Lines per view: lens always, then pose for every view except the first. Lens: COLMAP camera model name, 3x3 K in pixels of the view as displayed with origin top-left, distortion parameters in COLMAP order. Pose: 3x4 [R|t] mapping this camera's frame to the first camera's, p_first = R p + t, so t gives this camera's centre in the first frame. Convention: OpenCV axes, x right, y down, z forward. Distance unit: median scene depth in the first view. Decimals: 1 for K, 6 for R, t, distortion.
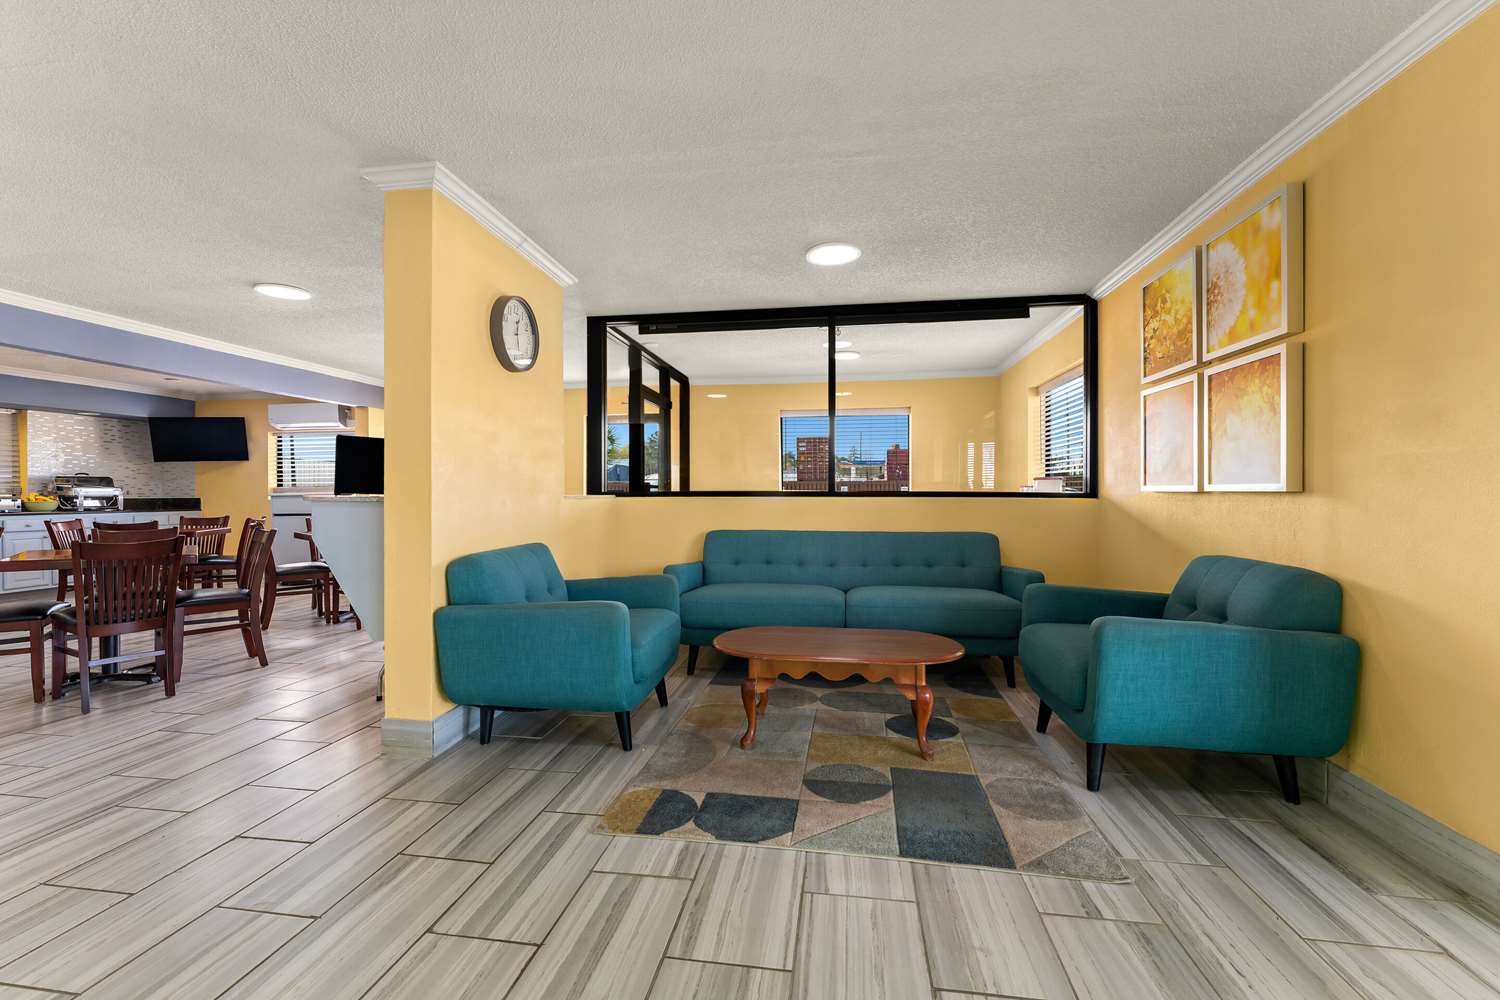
lens RADIAL K [[628.3, 0, 749.0], [0, 628.3, 494.3], [0, 0, 1]] dist [0.000180, 0.000012]
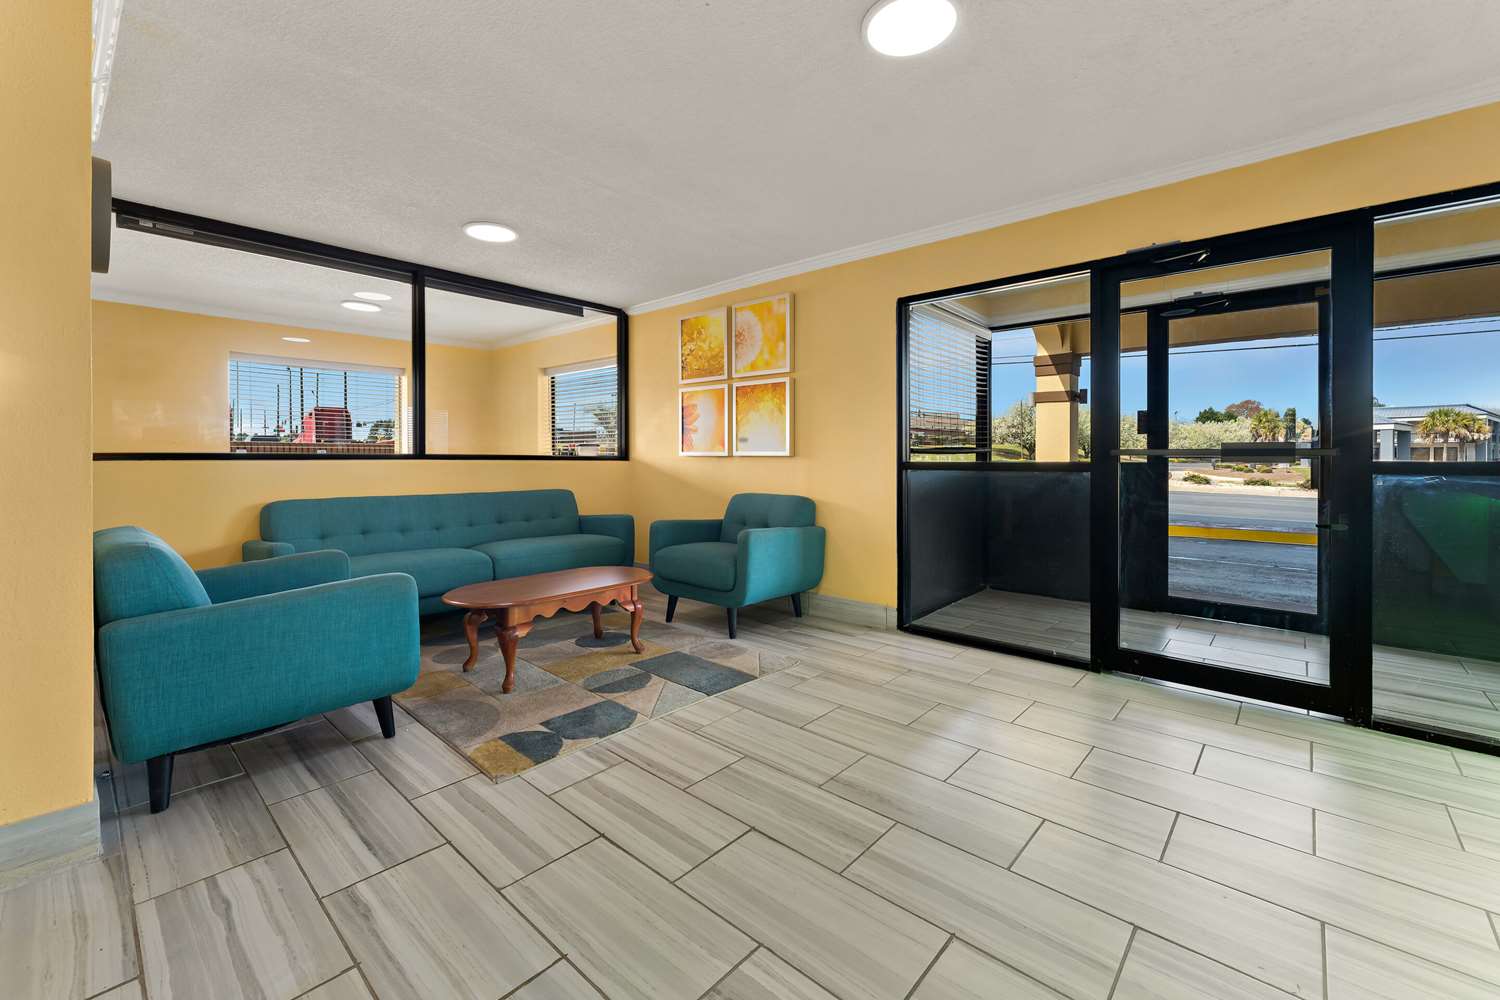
lens RADIAL K [[616.5, 0, 749.6], [0, 616.5, 462.2], [0, 0, 1]] dist [0.000763, 0.000092]
pose [[0.547106, -0.004619, 0.837050, -0.715644], [0.000396, 0.999986, 0.005260, 0.004333], [-0.837063, -0.002546, 0.547101, 0.081407]]
